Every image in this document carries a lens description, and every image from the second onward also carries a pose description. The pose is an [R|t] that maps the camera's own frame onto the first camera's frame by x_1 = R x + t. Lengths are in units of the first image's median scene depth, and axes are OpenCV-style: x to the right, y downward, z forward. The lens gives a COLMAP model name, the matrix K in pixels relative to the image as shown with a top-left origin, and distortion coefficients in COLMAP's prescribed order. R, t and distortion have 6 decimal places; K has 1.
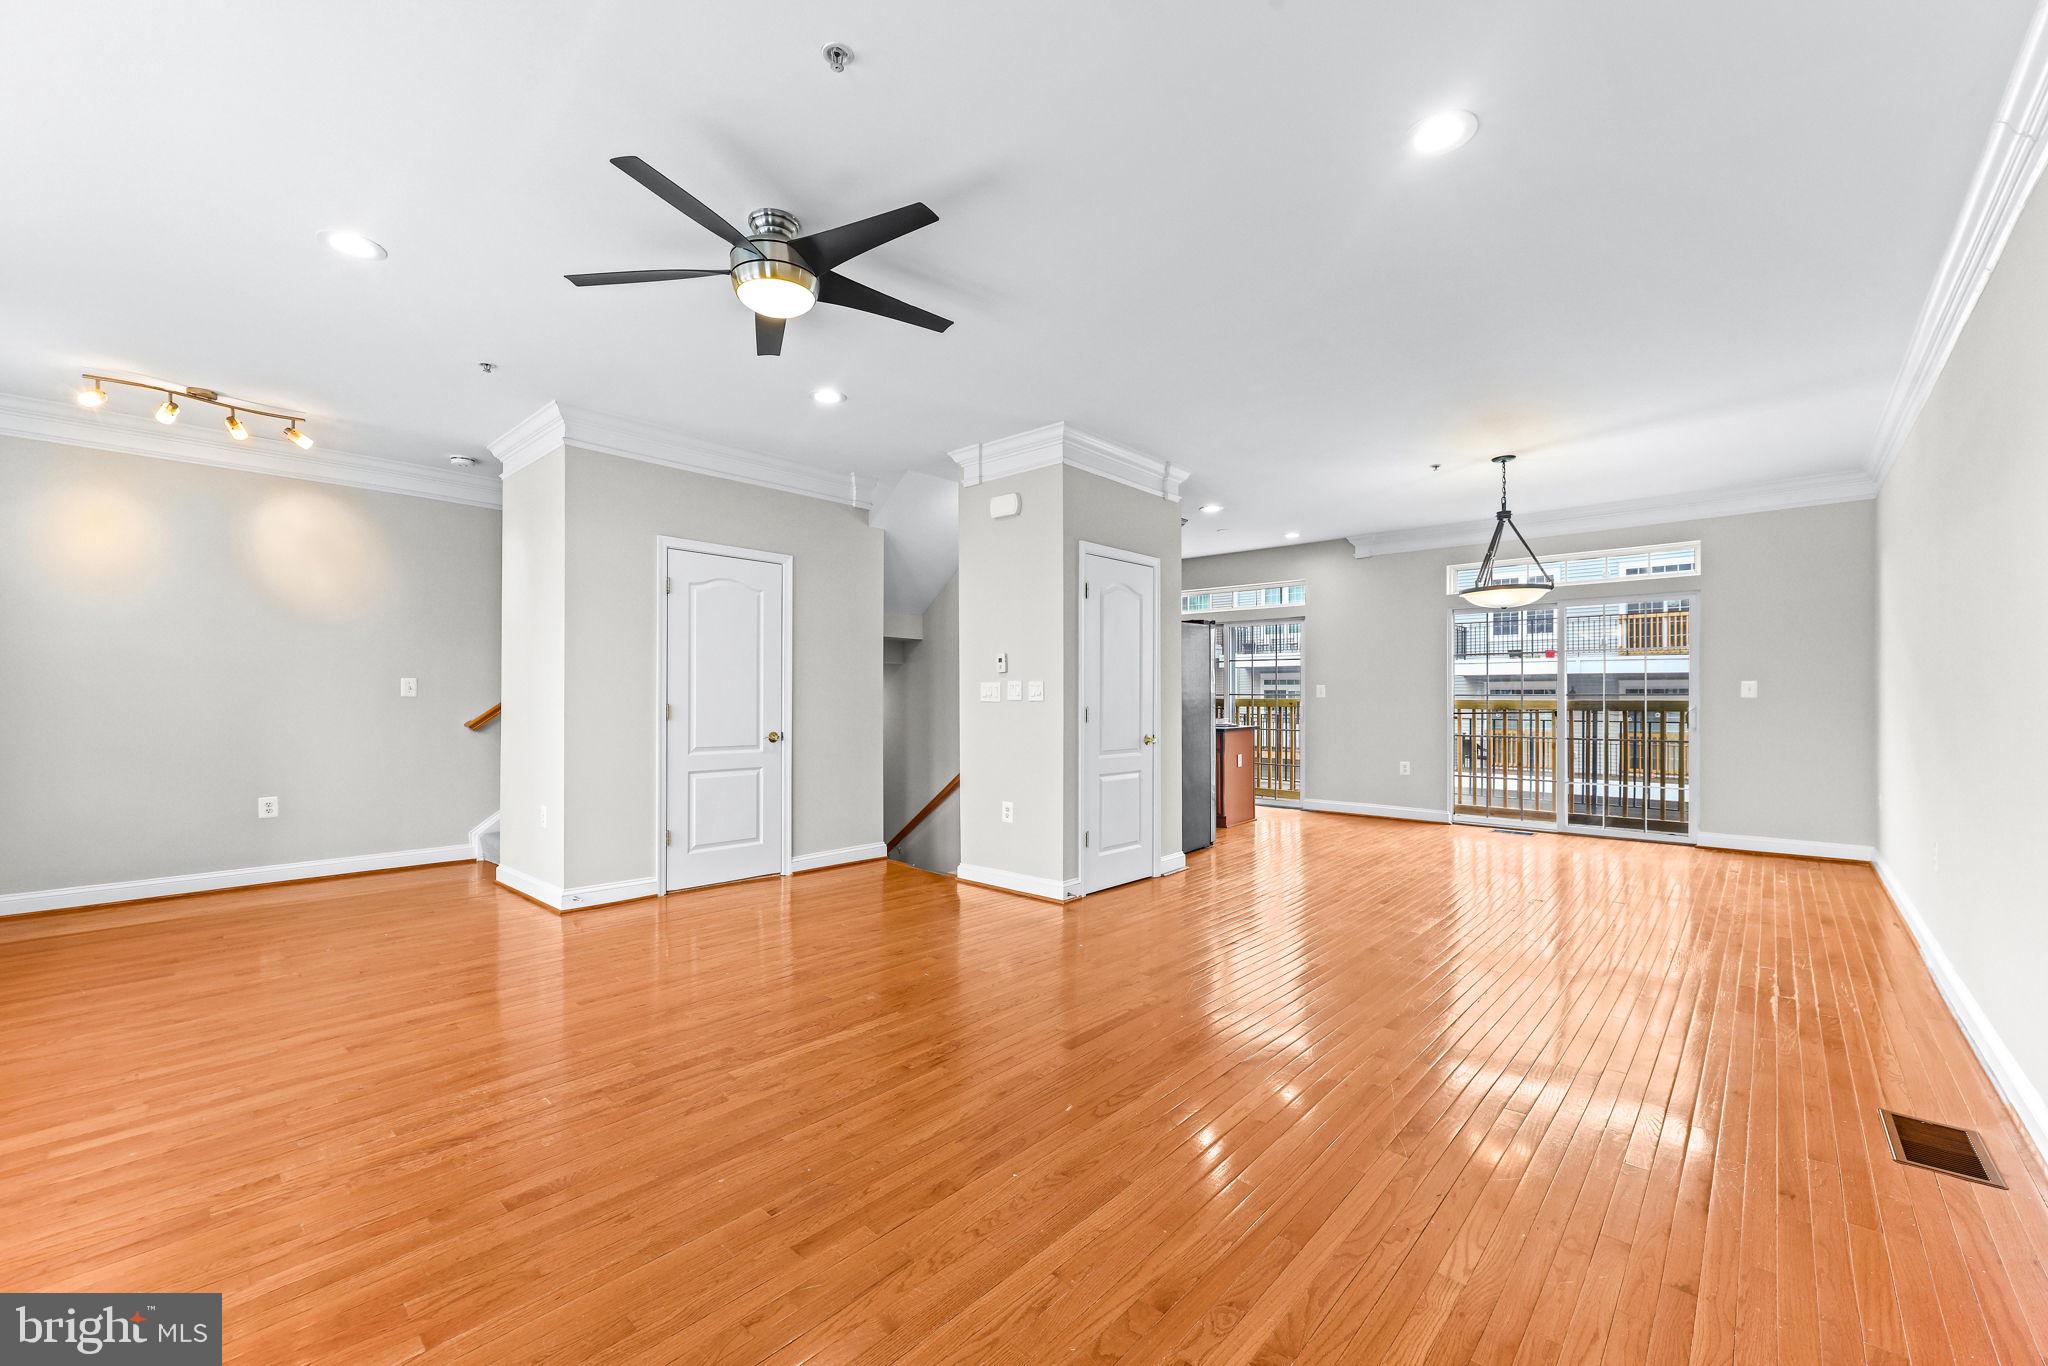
lens RADIAL K [[840.6, 0, 1018.1], [0, 840.6, 690.5], [0, 0, 1]] dist [0.000146, 0.000018]
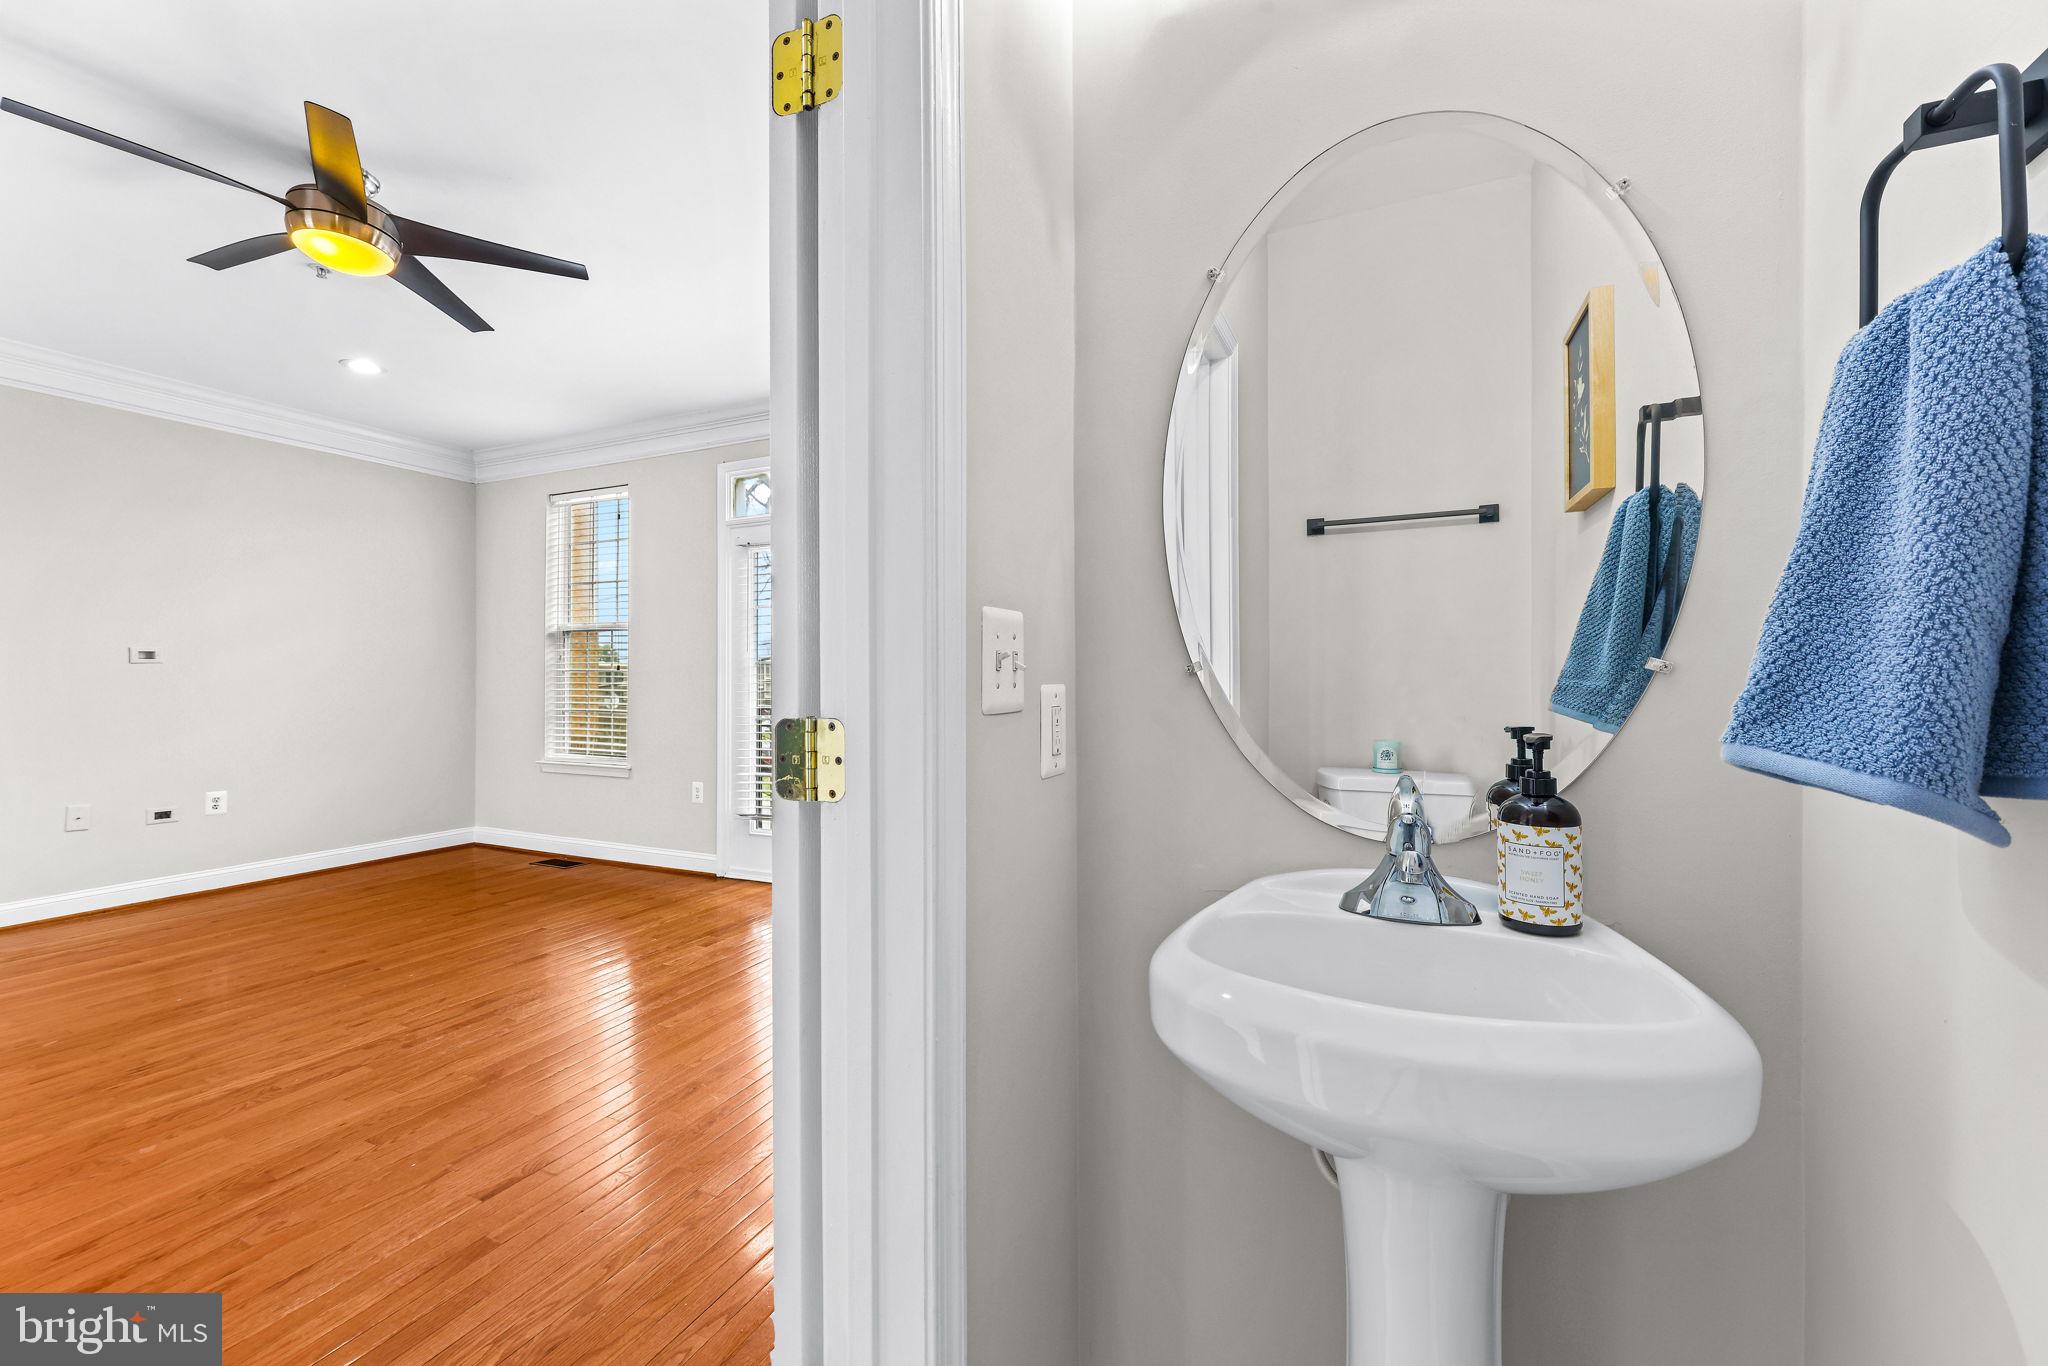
lens RADIAL K [[819.4, 0, 1018.0], [0, 819.4, 668.4], [0, 0, 1]] dist [0.000147, -0.000110]
pose [[-0.950925, -0.006032, -0.309362, -0.407860], [-0.003326, 0.999951, -0.009273, -0.000306], [0.309403, -0.007789, -0.950899, 1.203534]]
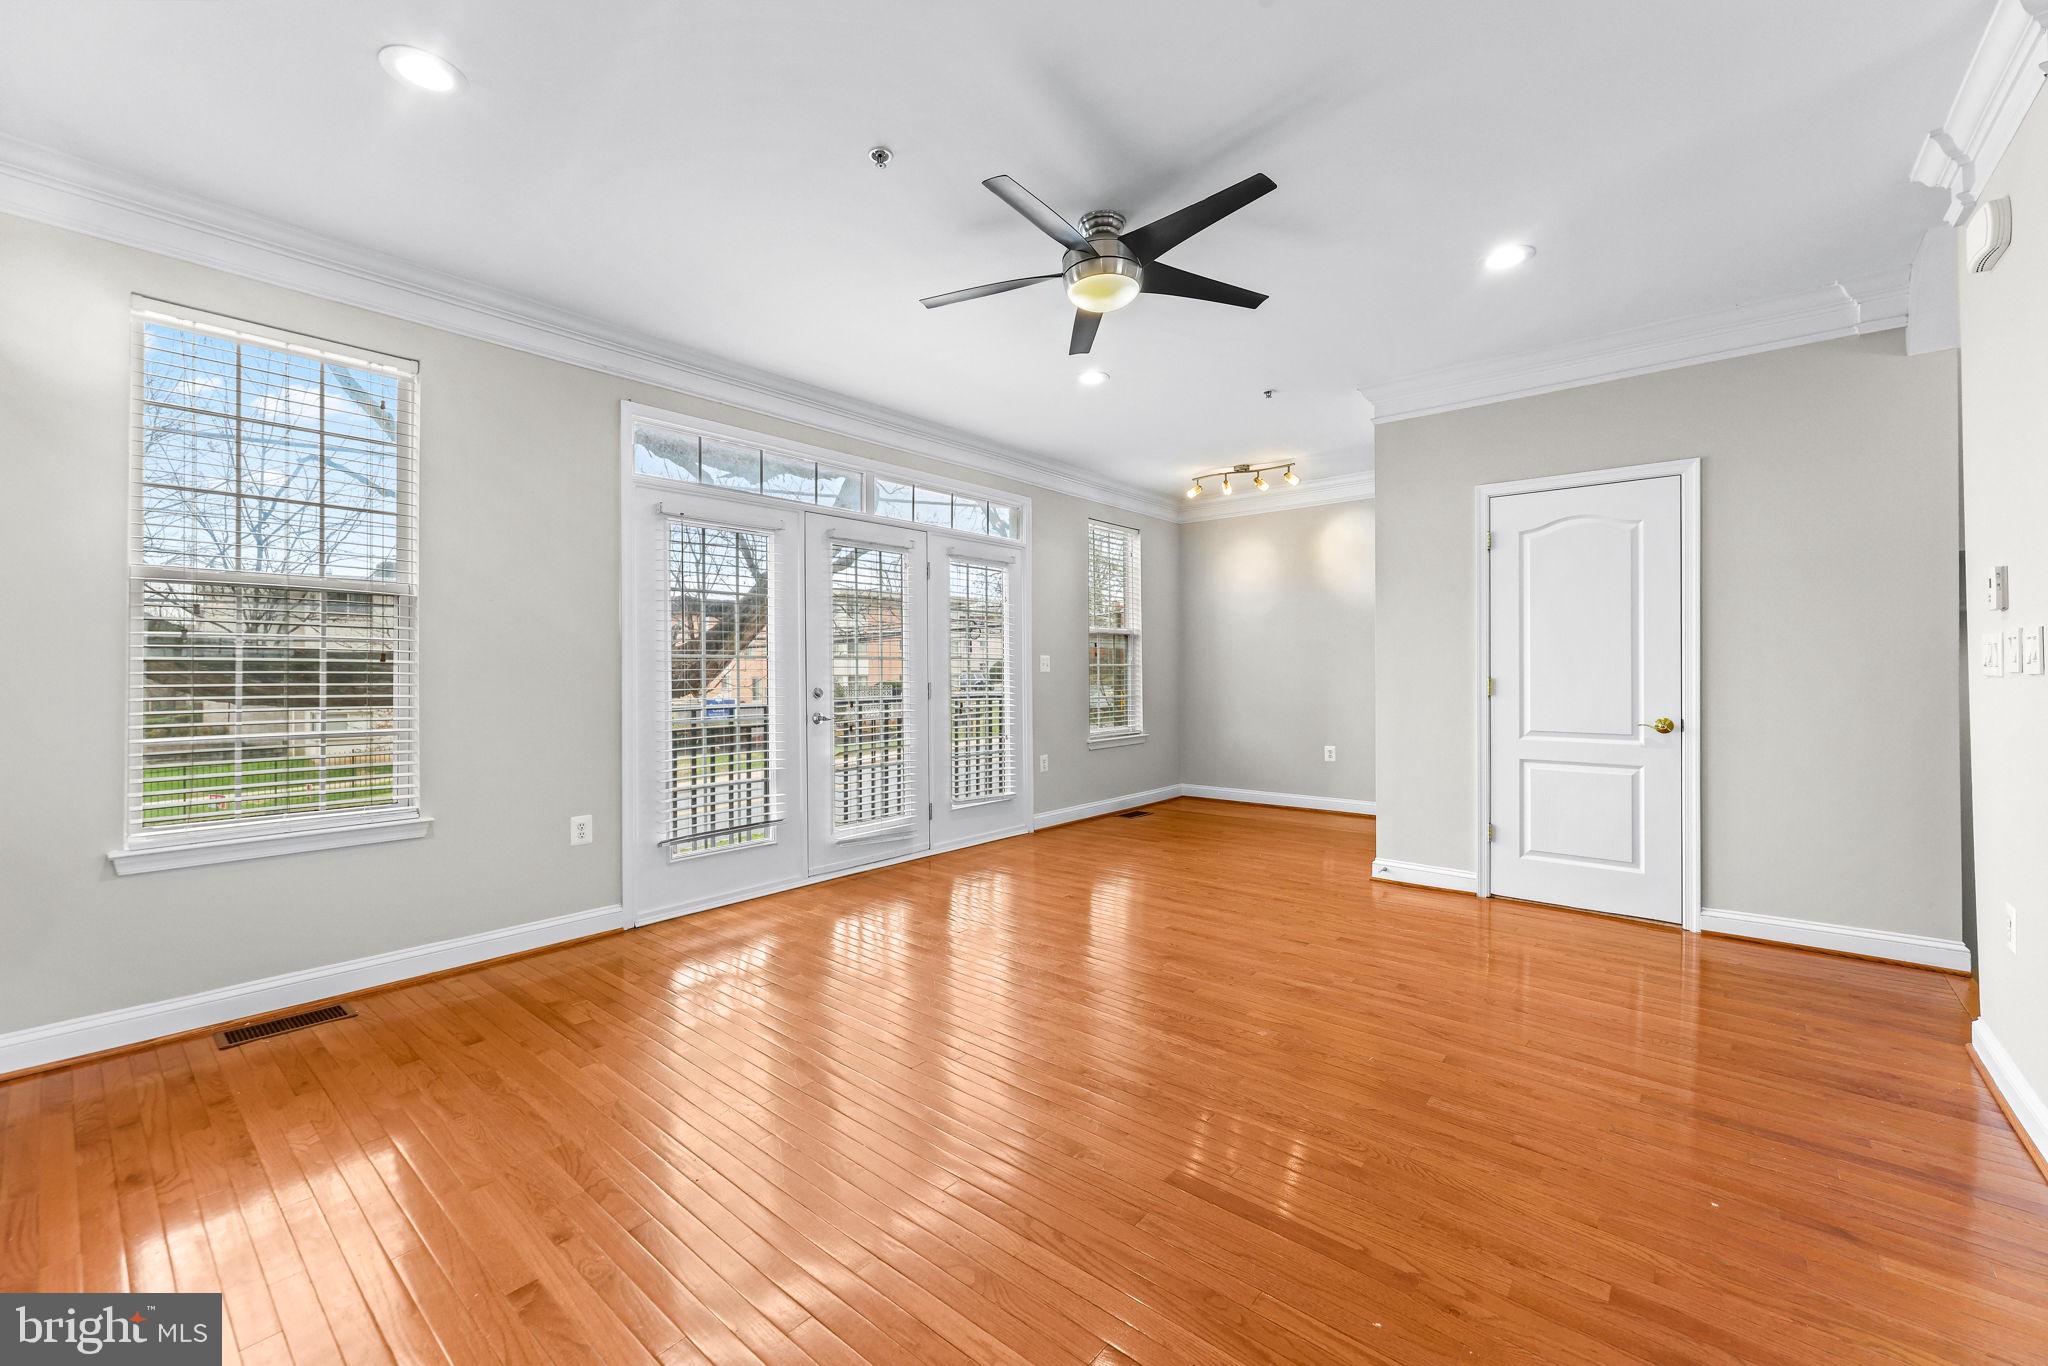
lens RADIAL K [[819.4, 0, 1018.0], [0, 819.4, 668.4], [0, 0, 1]] dist [0.000147, -0.000110]
pose [[0.030109, -0.007445, -0.999519, 0.414209], [0.010801, 0.999916, -0.007123, 0.007529], [0.999488, -0.010582, 0.030187, 0.491762]]
